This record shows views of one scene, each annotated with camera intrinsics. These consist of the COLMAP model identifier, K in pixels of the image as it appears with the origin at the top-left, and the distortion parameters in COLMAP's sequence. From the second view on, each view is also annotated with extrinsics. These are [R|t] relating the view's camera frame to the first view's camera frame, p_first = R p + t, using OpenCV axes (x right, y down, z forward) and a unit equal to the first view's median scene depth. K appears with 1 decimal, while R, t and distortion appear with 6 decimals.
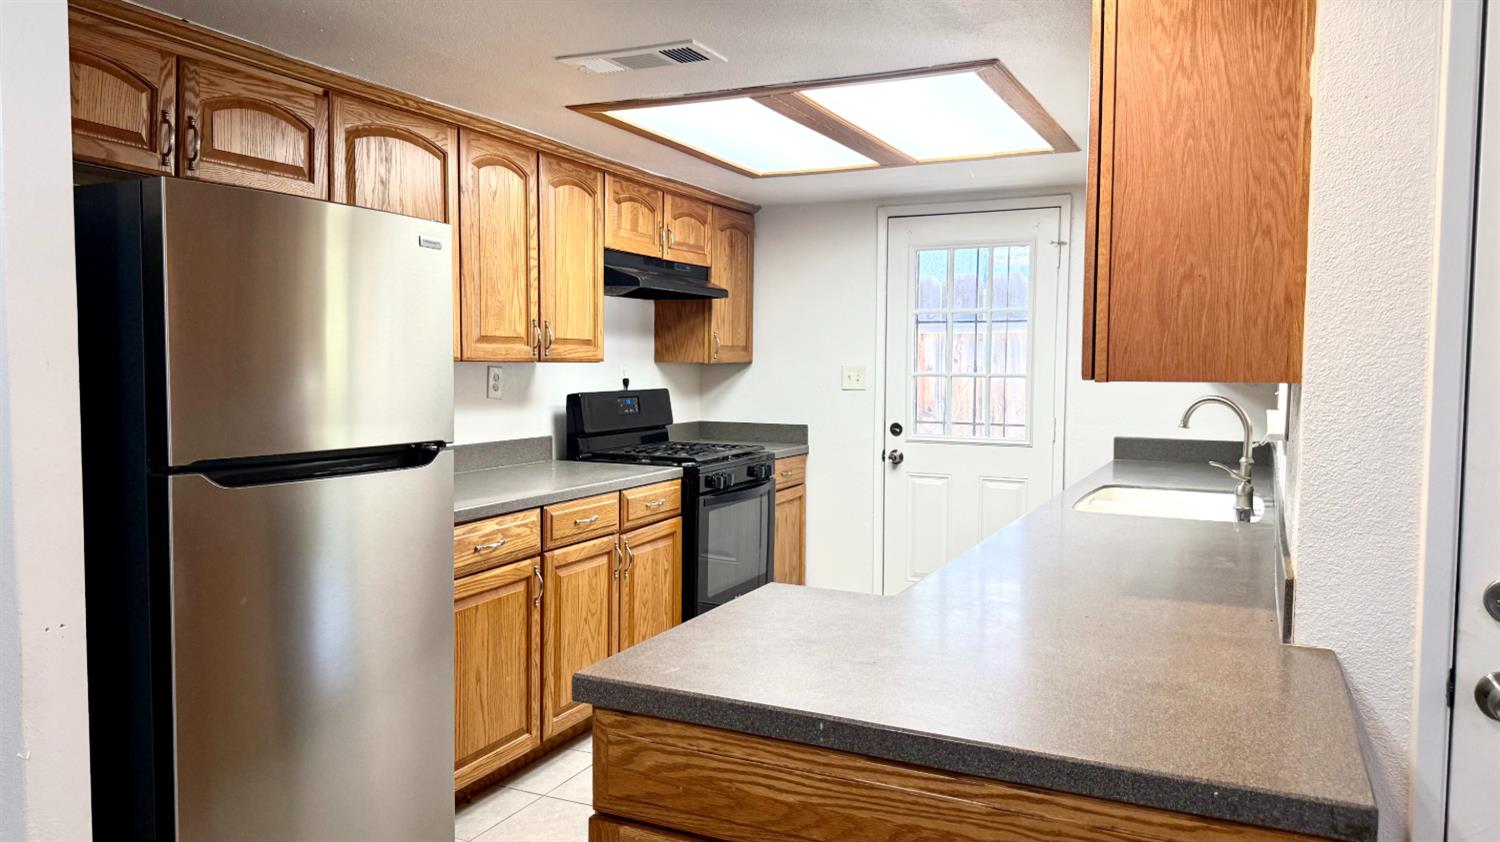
lens RADIAL K [[1062.8, 0, 755.0], [0, 1062.8, 427.5], [0, 0, 1]] dist [0.051684, -0.065792]
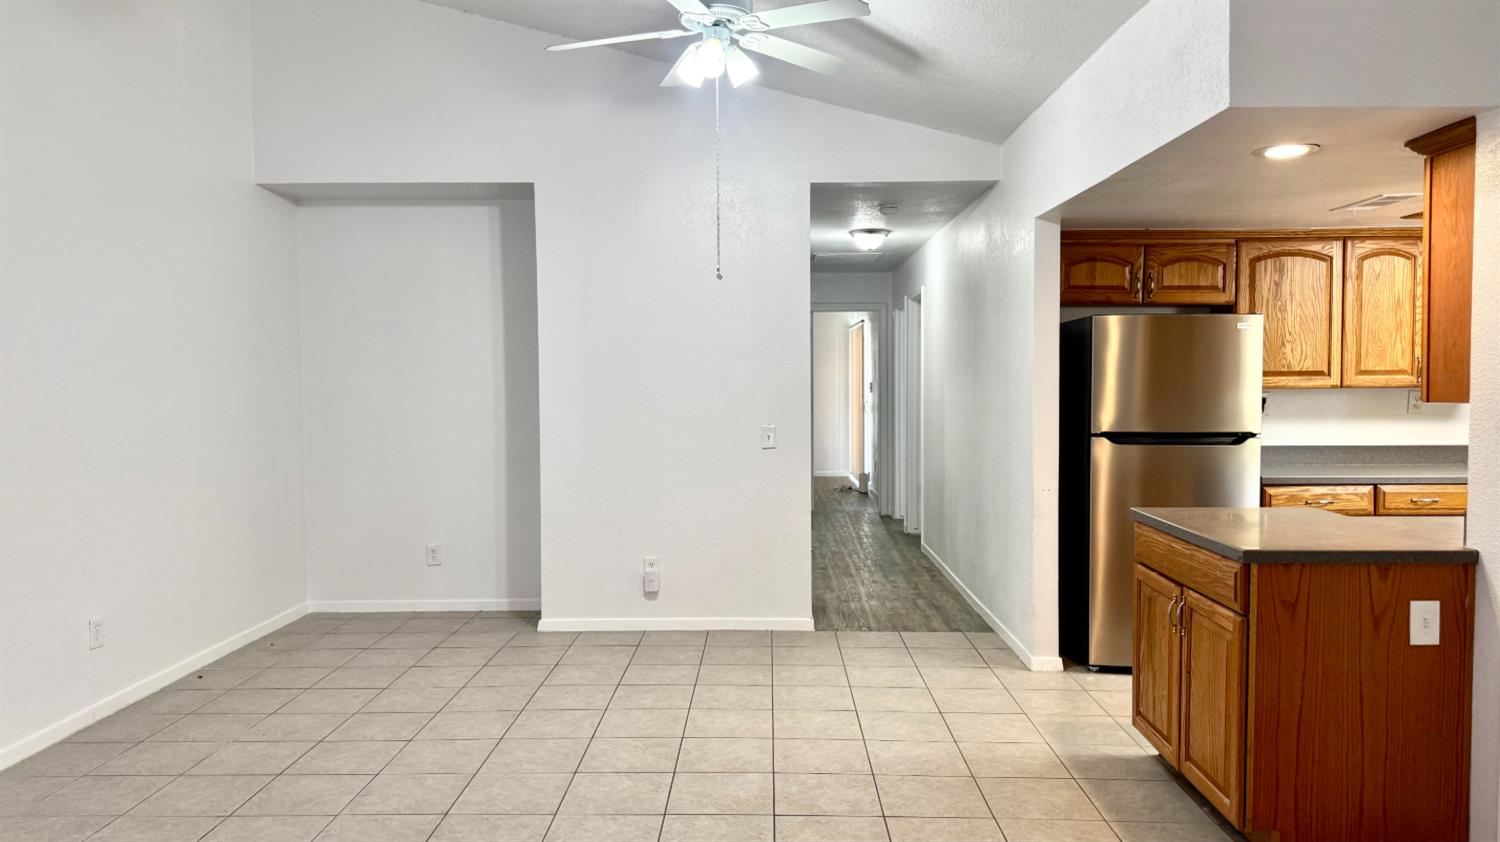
lens RADIAL K [[1062.8, 0, 754.4], [0, 1062.8, 421.5], [0, 0, 1]] dist [0.051684, -0.065792]
pose [[0.411574, 0.028328, -0.910936, 0.947068], [-0.050428, 0.998693, 0.008272, 0.019871], [0.909980, 0.042532, 0.412465, -0.492267]]
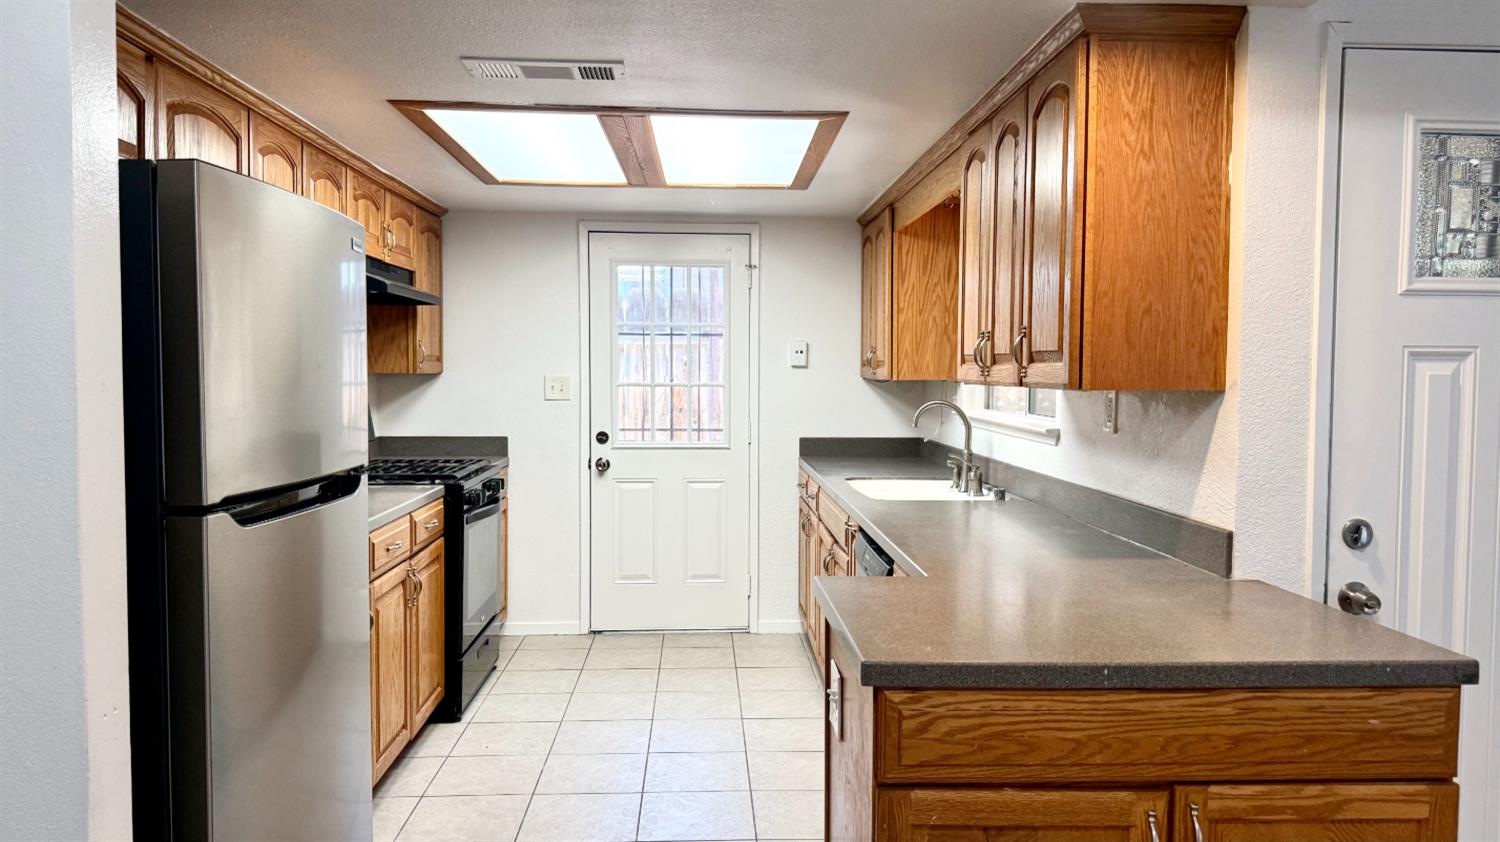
lens RADIAL K [[1062.8, 0, 772.6], [0, 1062.8, 424.9], [0, 0, 1]] dist [0.051684, -0.065792]
pose [[0.881358, -0.028801, 0.471570, -0.380357], [0.032964, 0.999456, -0.000569, -0.008652], [-0.471298, 0.016046, 0.881828, 0.033810]]
